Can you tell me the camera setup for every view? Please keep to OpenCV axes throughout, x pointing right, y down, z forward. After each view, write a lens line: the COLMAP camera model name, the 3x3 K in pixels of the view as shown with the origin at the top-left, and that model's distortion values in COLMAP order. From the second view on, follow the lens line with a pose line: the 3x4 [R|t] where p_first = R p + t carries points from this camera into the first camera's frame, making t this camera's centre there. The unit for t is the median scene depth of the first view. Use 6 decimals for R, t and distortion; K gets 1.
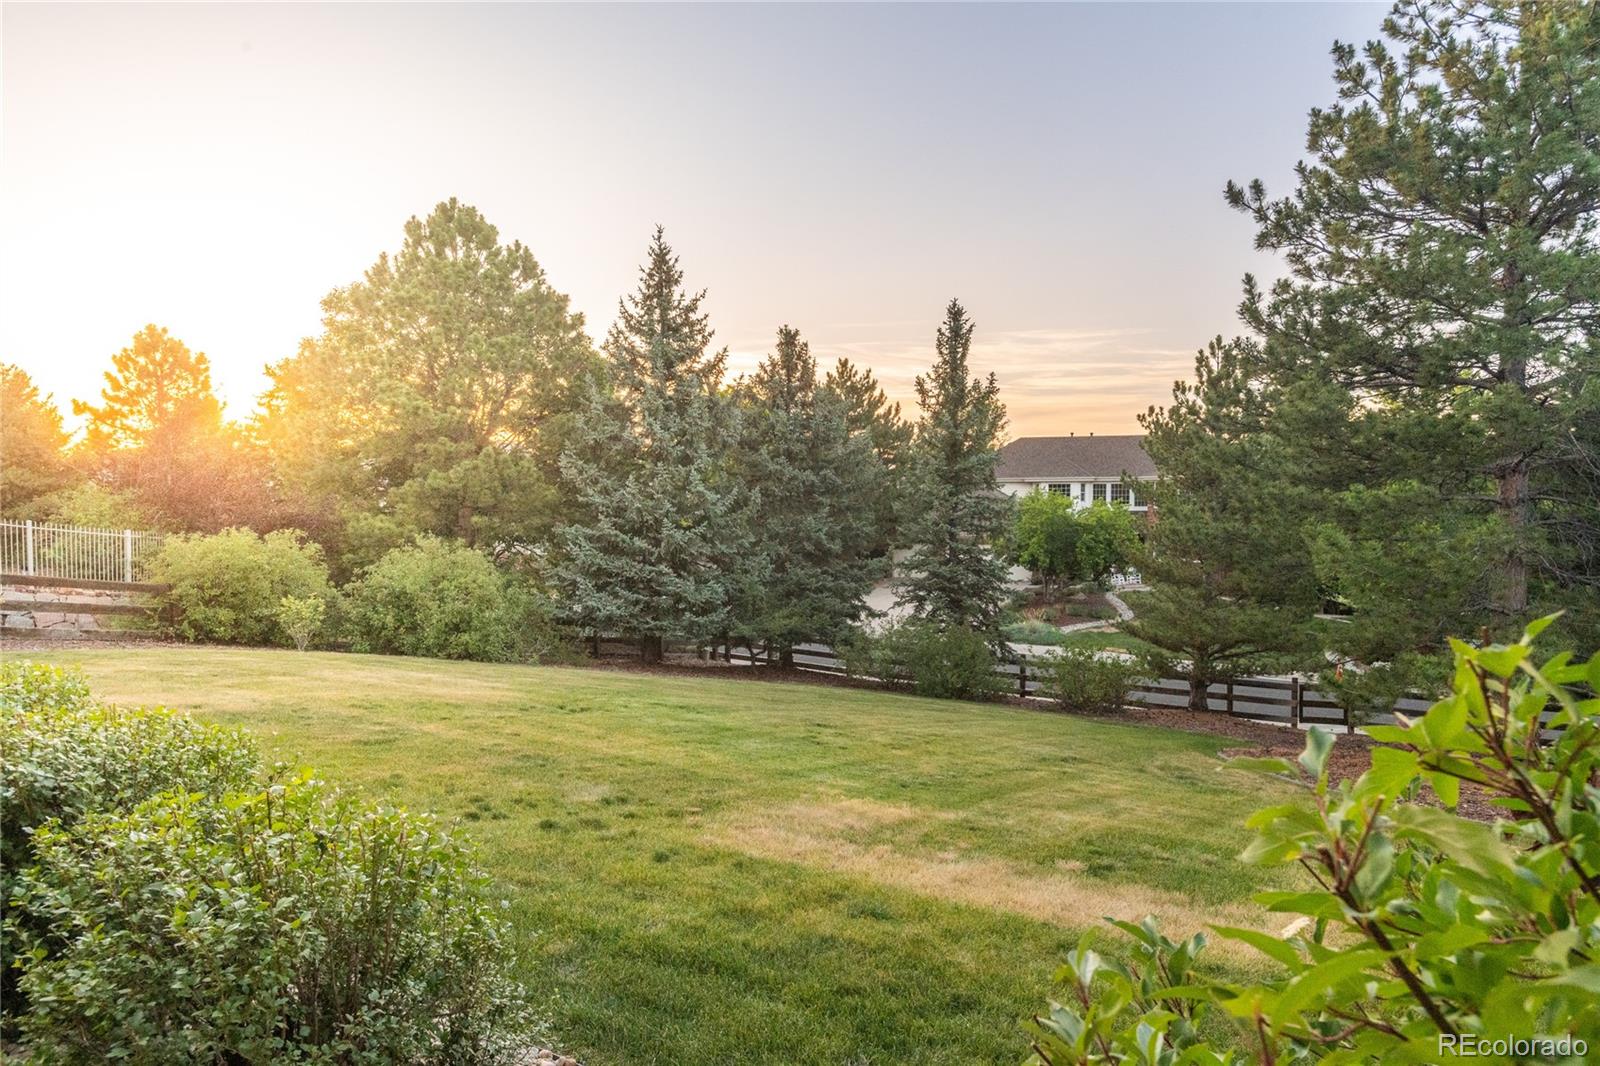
lens RADIAL K [[1074.0, 0, 797.5], [0, 1074.0, 546.9], [0, 0, 1]] dist [0.061478, 0.000378]
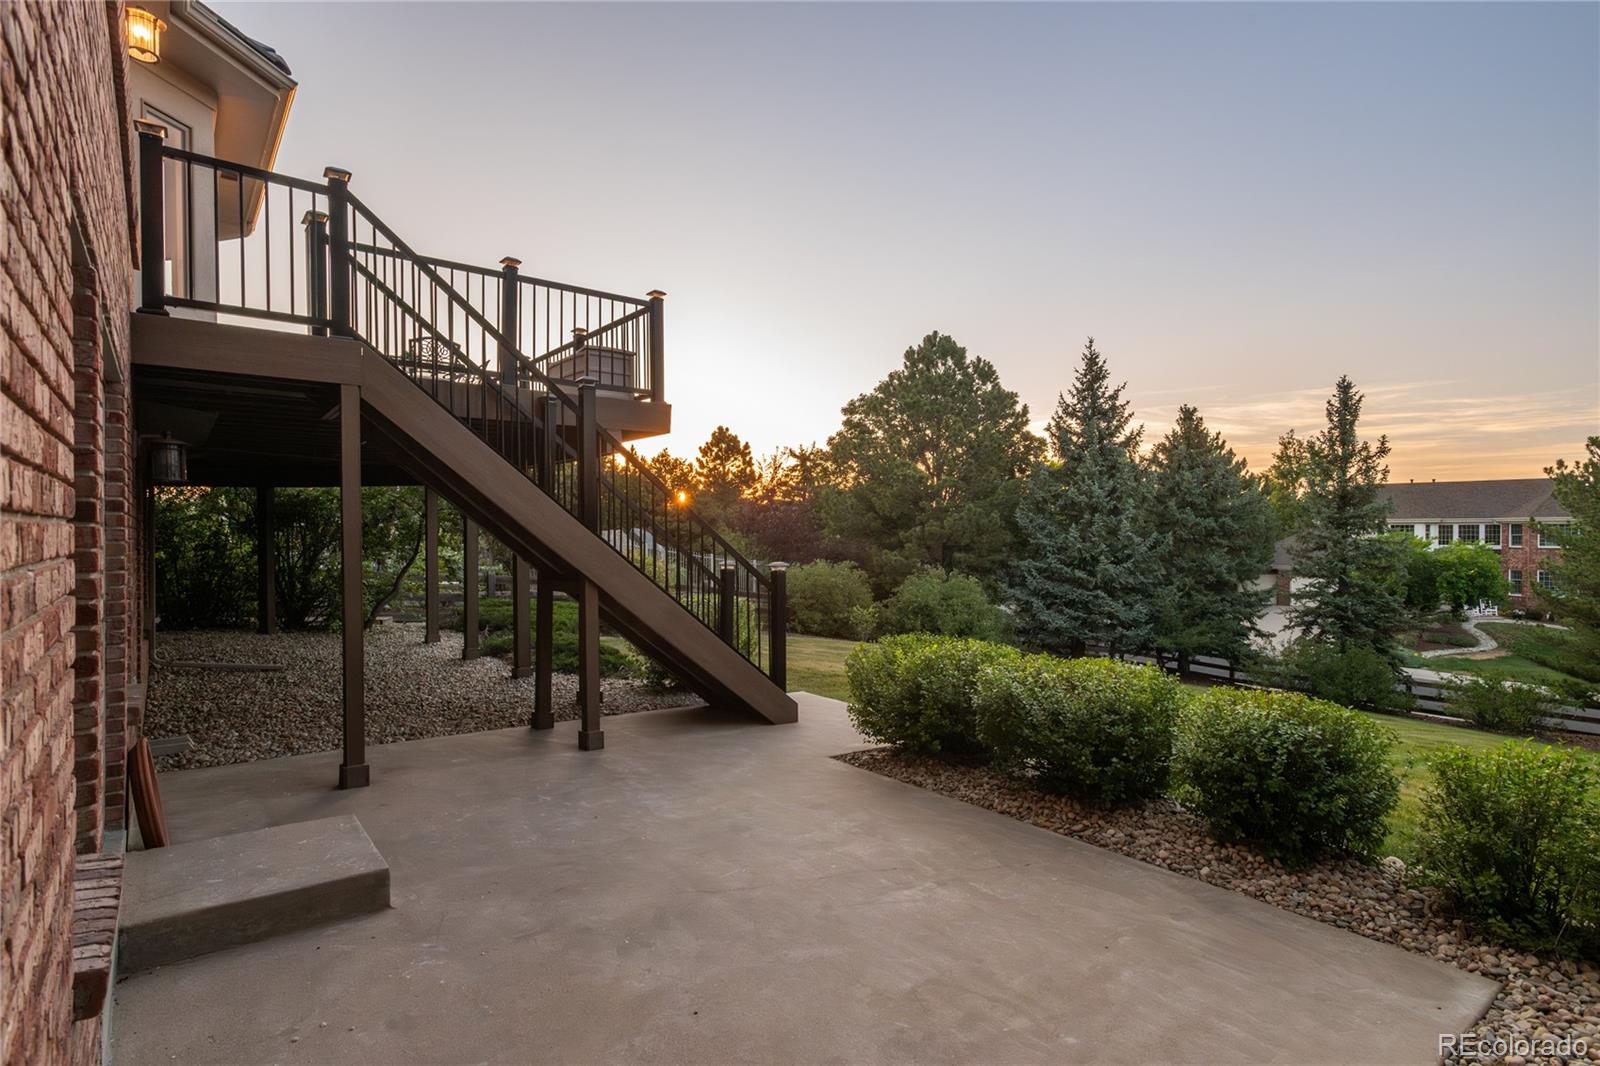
lens RADIAL K [[812.0, 0, 804.8], [0, 812.0, 539.1], [0, 0, 1]] dist [0.020899, 0.001429]
pose [[0.938394, 0.005325, -0.345527, -0.107350], [-0.018036, 0.999273, -0.033583, -0.006053], [0.345097, 0.037746, 0.937808, -0.063073]]
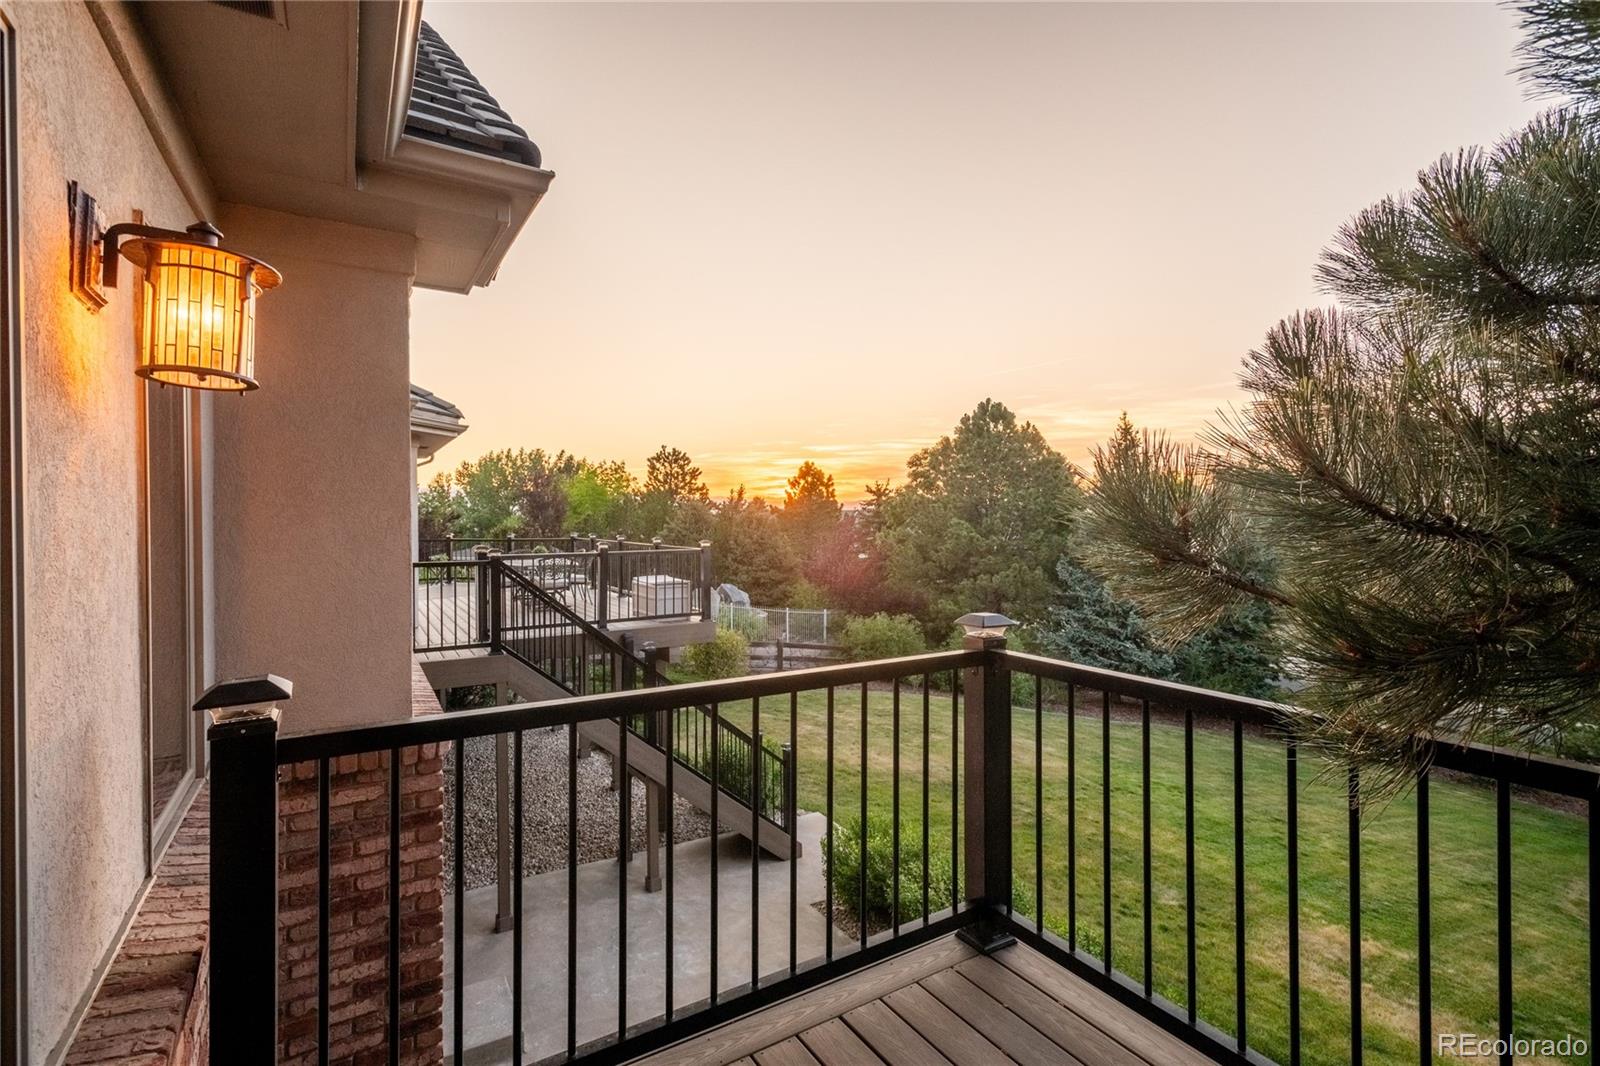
lens RADIAL K [[762.3, 0, 825.3], [0, 762.3, 524.0], [0, 0, 1]] dist [0.012719, 0.000268]
pose [[0.899937, 0.002843, -0.436011, -0.038814], [-0.017903, 0.999376, -0.030435, -0.096505], [0.435653, 0.035196, 0.899426, -0.129099]]
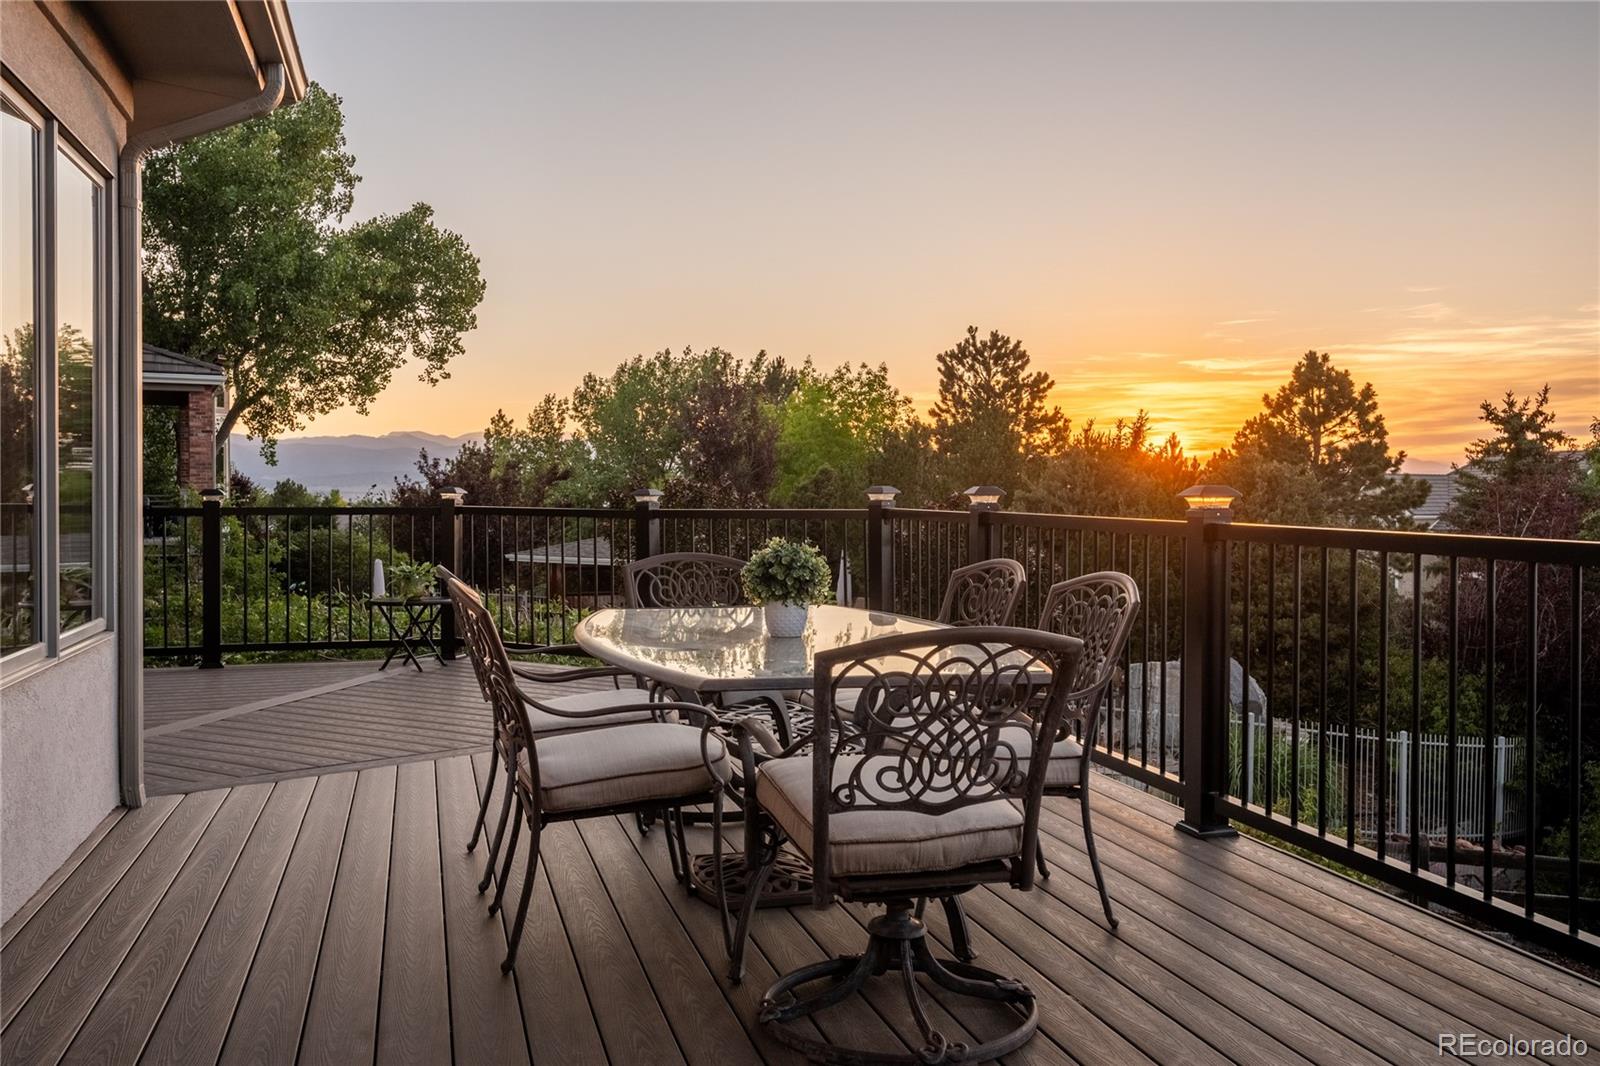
lens RADIAL K [[1386.5, 0, 798.8], [0, 1386.5, 526.1], [0, 0, 1]] dist [-0.036789, 0.019241]
pose [[0.731689, 0.024369, -0.681203, -0.294763], [-0.039565, 0.999194, -0.006752, -0.093320], [0.680489, 0.031892, 0.732064, 0.108624]]
